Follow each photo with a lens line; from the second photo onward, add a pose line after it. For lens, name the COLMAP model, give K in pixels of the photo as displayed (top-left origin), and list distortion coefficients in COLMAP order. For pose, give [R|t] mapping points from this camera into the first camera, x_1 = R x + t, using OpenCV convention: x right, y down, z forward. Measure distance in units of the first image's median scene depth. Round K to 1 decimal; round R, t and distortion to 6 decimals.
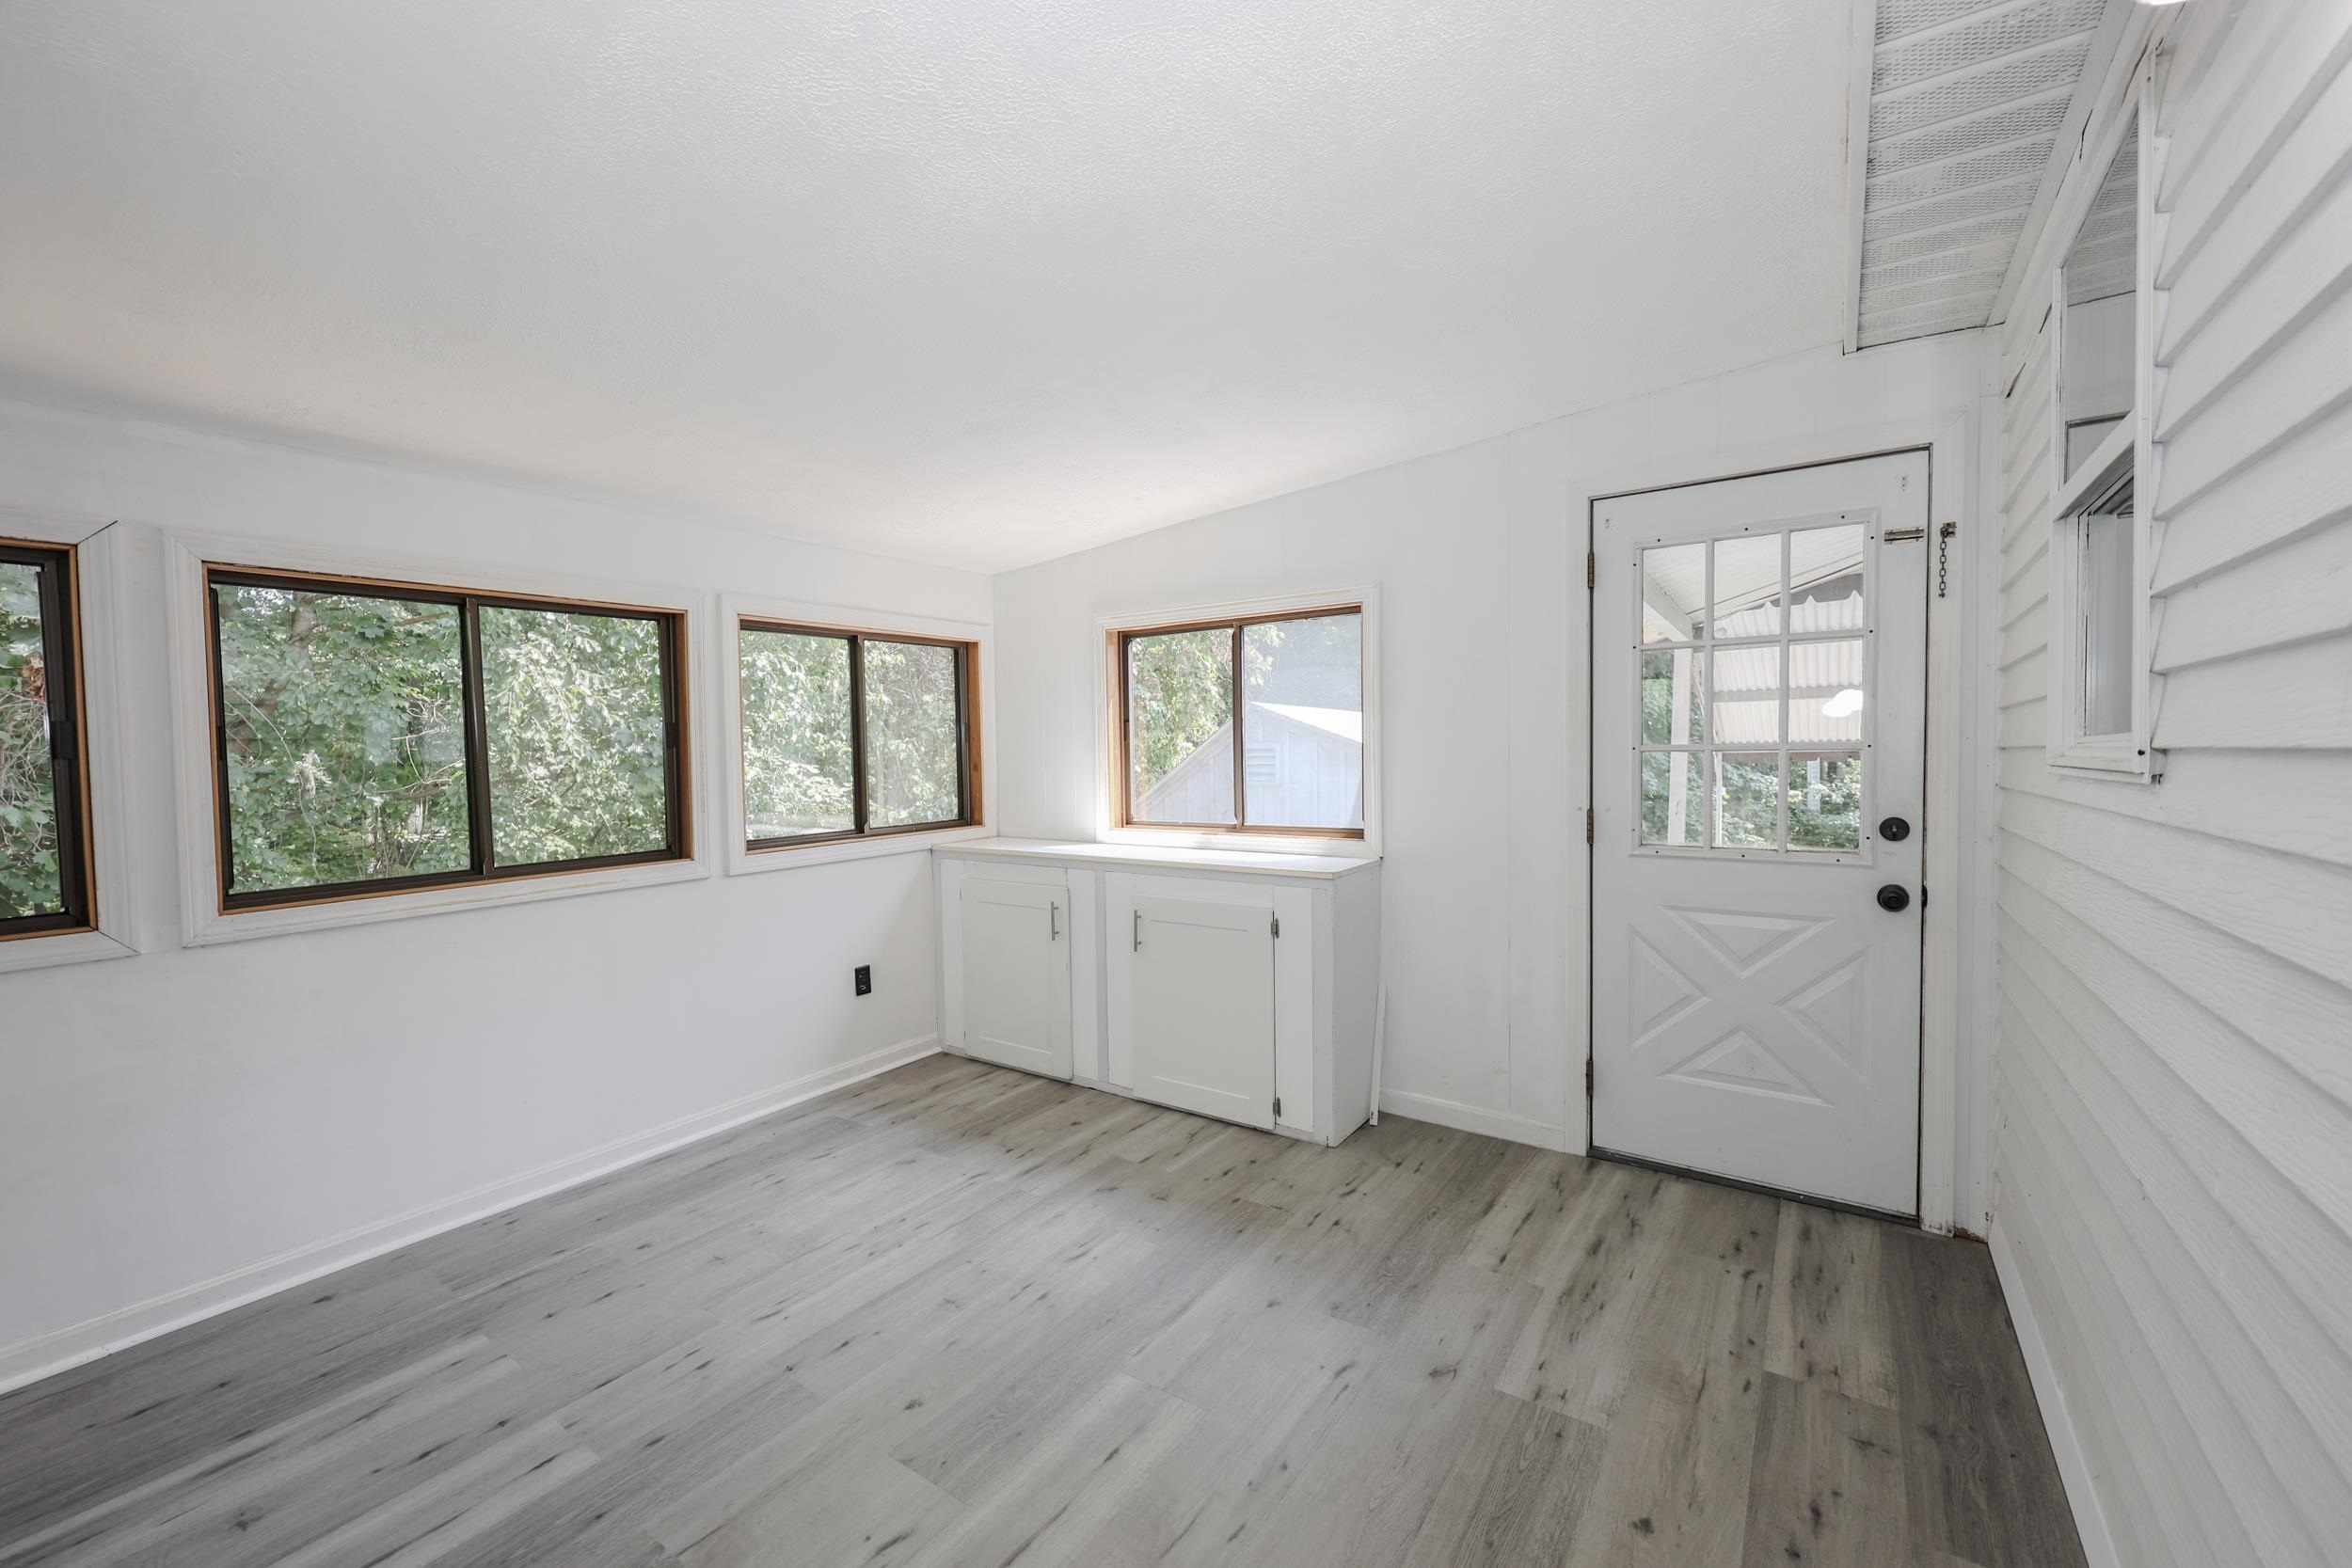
lens RADIAL K [[938.3, 0, 1176.0], [0, 938.3, 784.0], [0, 0, 1]] dist [0.000014, 0.000007]
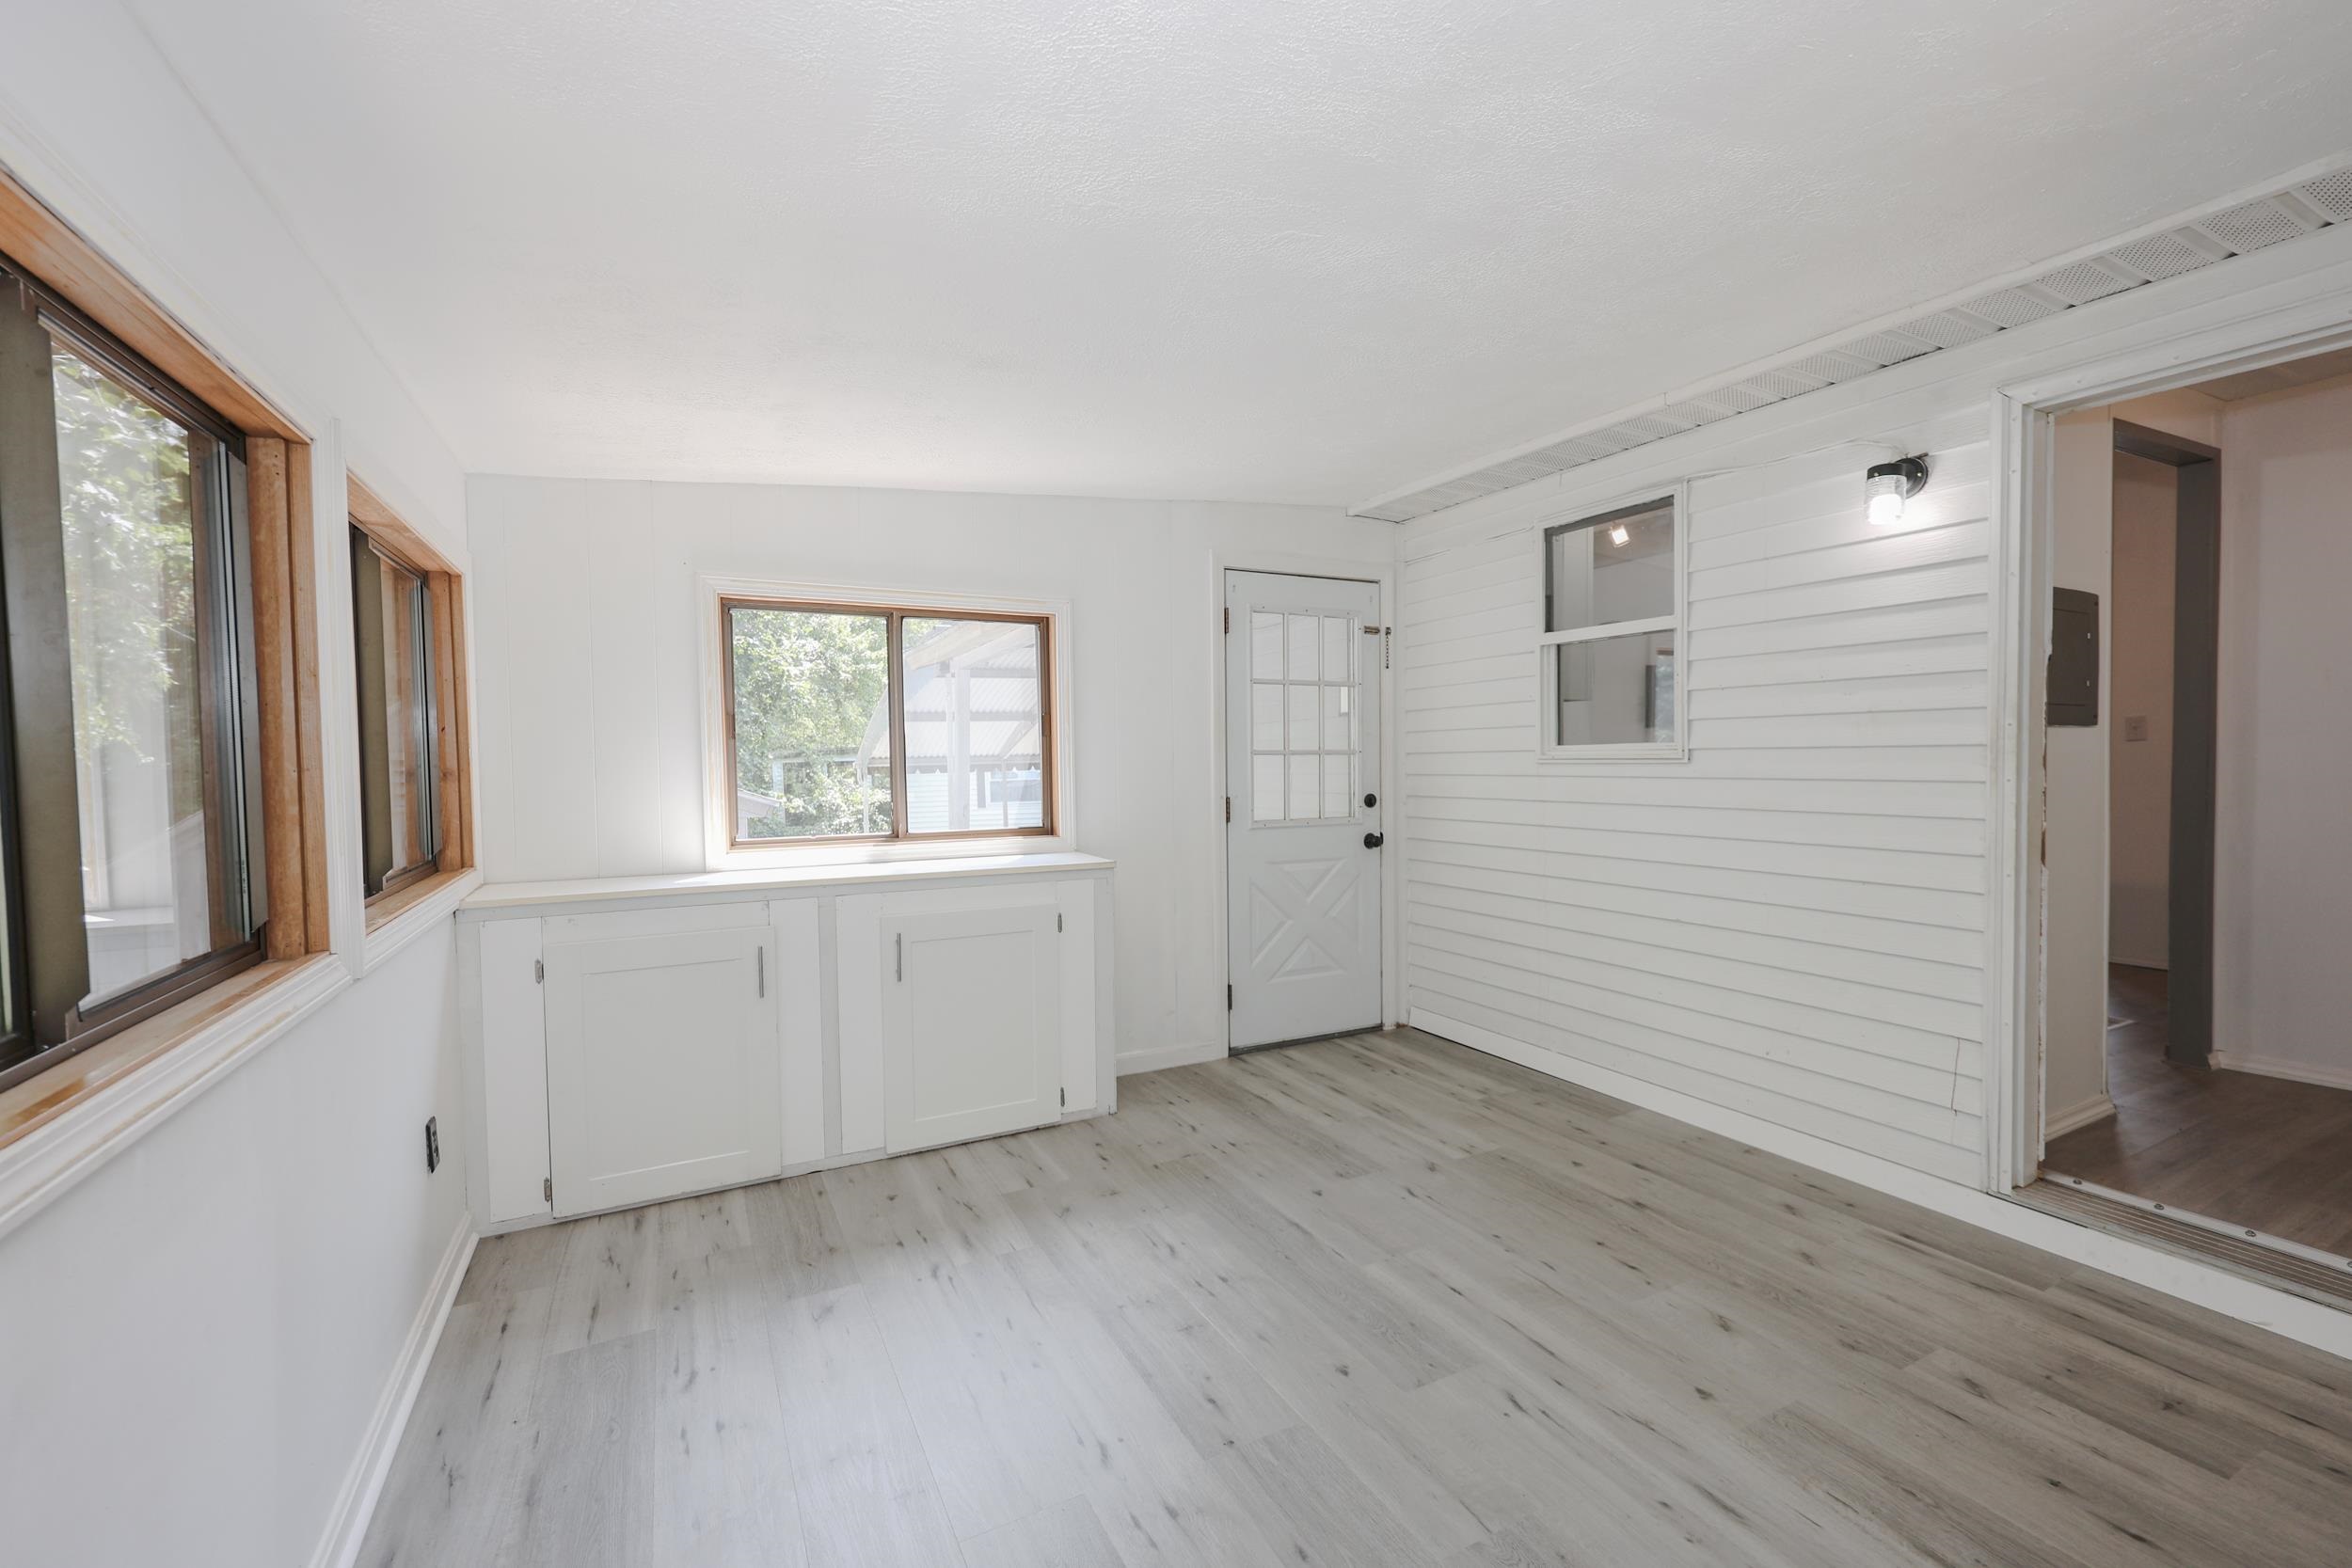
lens RADIAL K [[973.5, 0, 1176.0], [0, 973.5, 784.0], [0, 0, 1]] dist [0.001596, 0.000091]
pose [[0.470258, -0.013326, 0.882428, -0.847103], [0.033961, 0.999419, -0.003006, 0.009799], [-0.881875, 0.031382, 0.470438, 0.416266]]
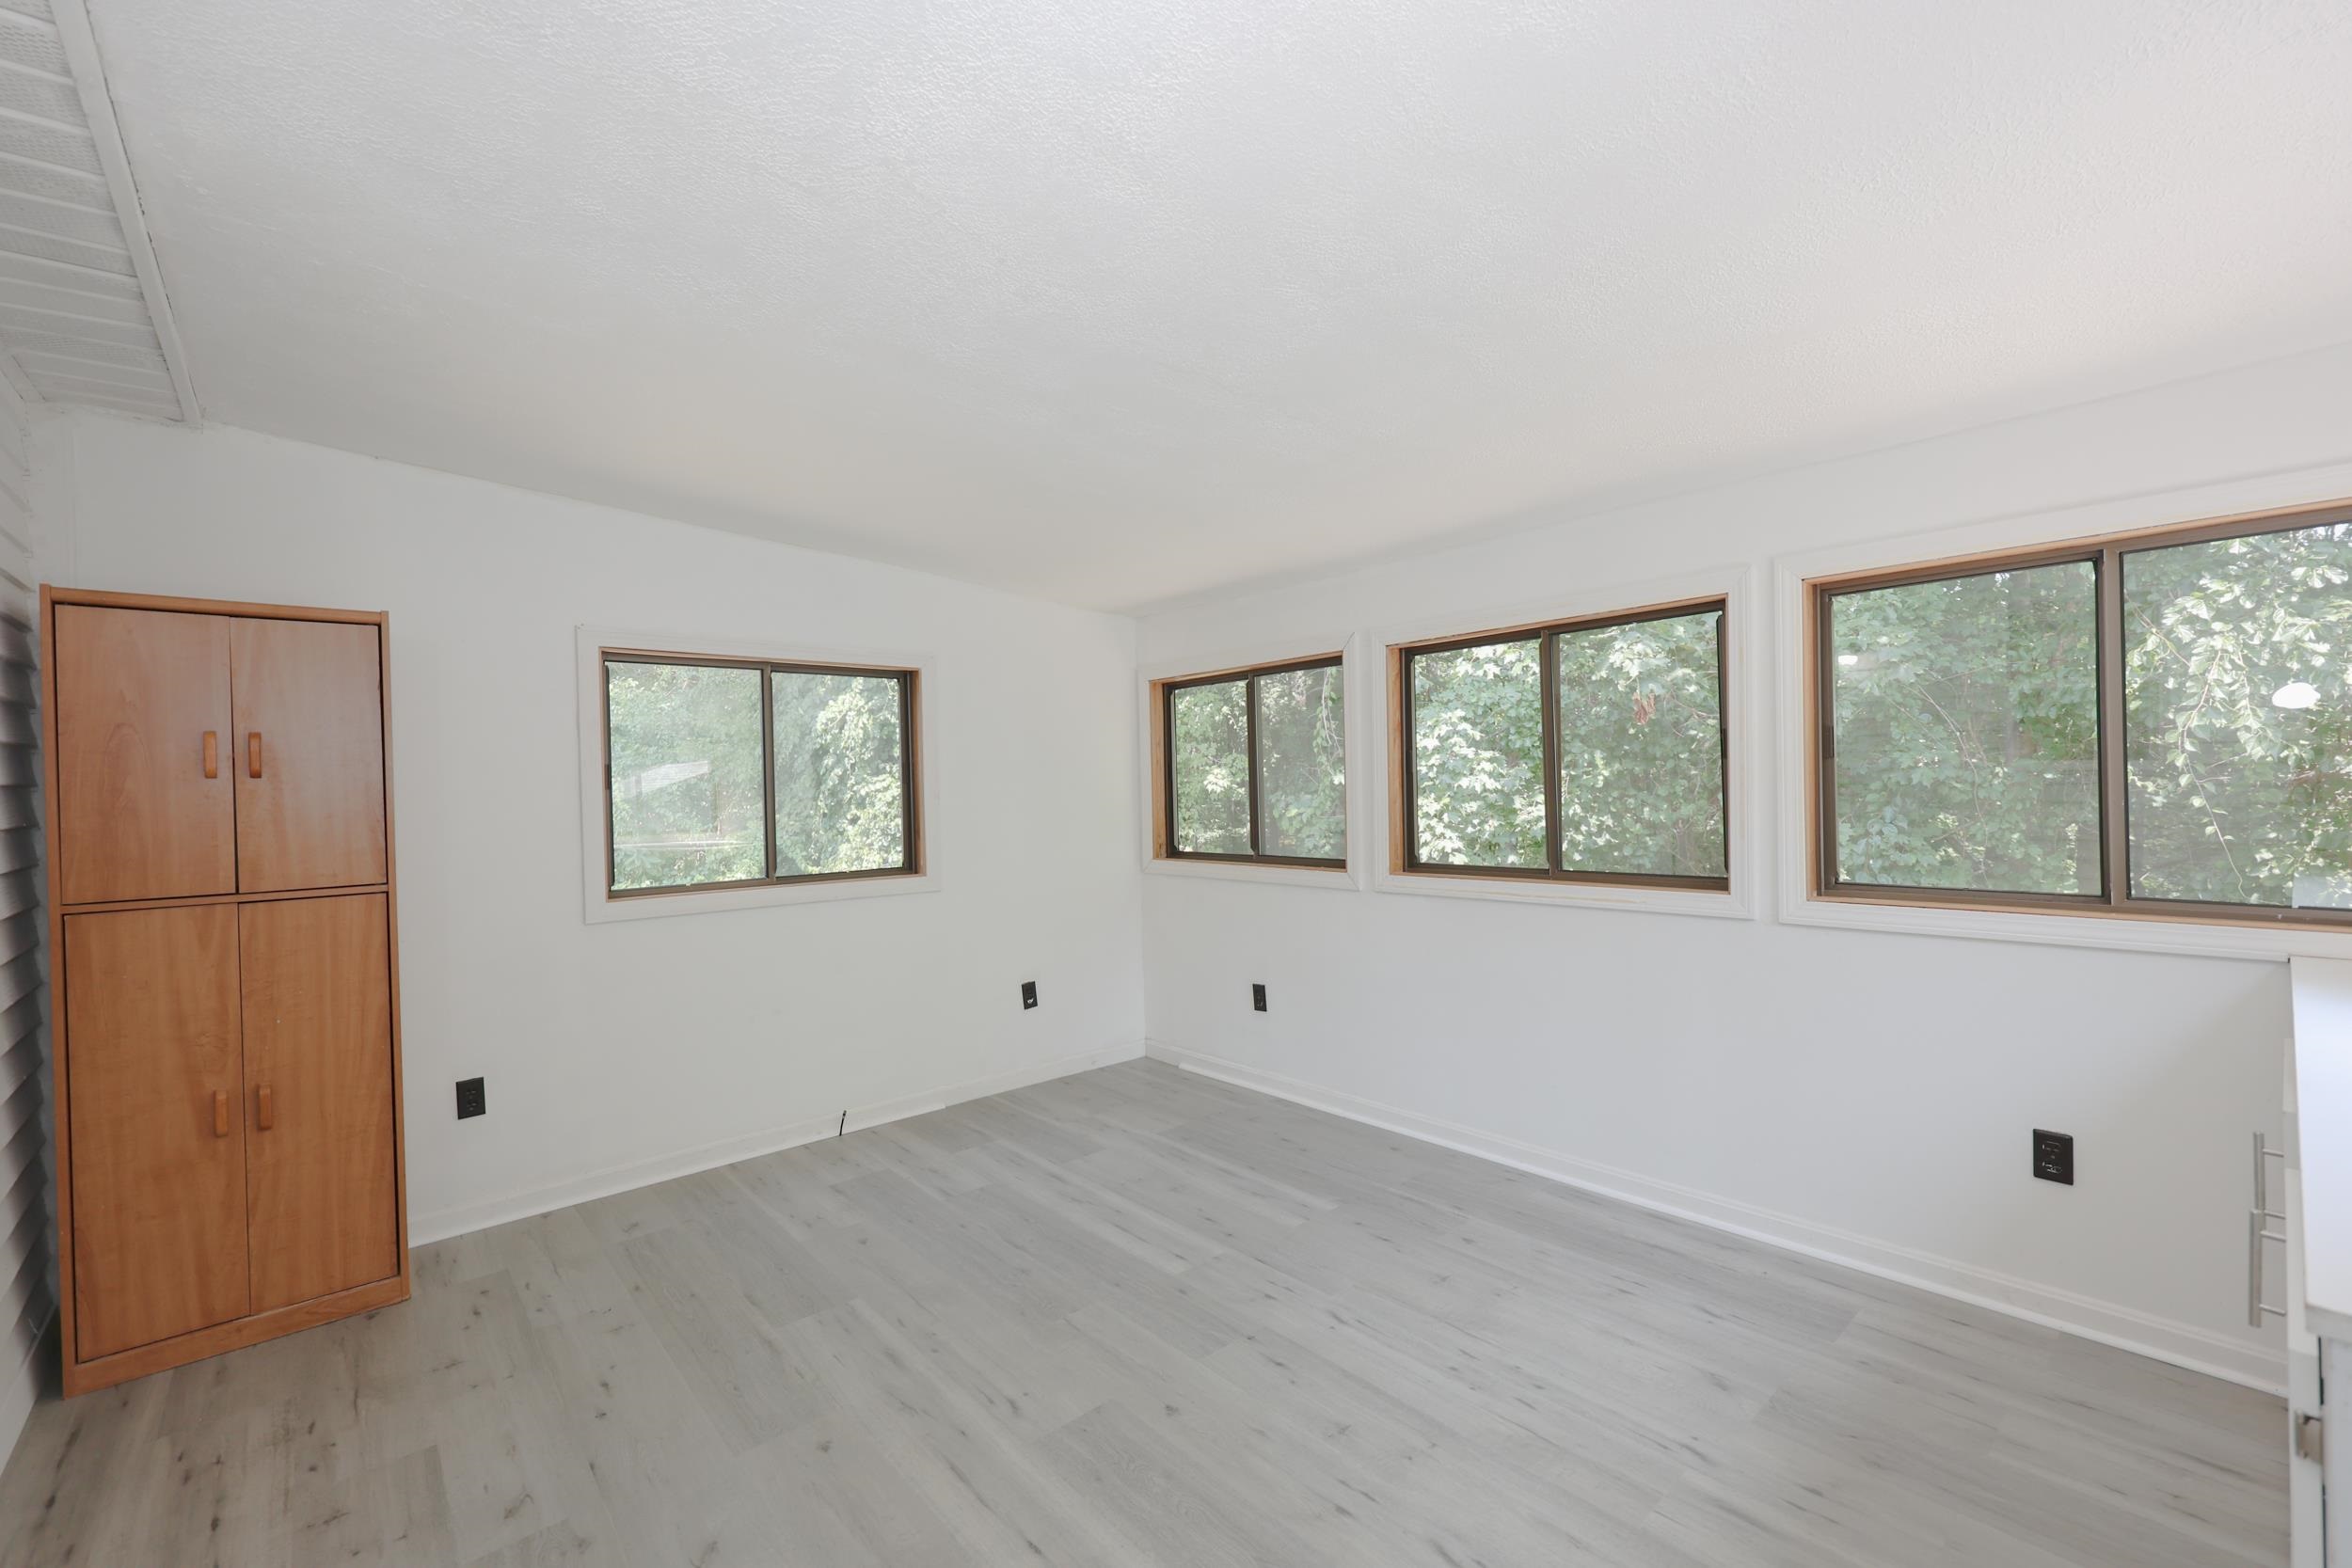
lens RADIAL K [[974.1, 0, 1169.6], [0, 974.1, 789.4], [0, 0, 1]] dist [0.004067, 0.000310]
pose [[-0.241620, 0.032749, -0.969818, 0.492132], [-0.004280, 0.999385, 0.034813, -0.045145], [0.970362, 0.012562, -0.241331, 0.816228]]
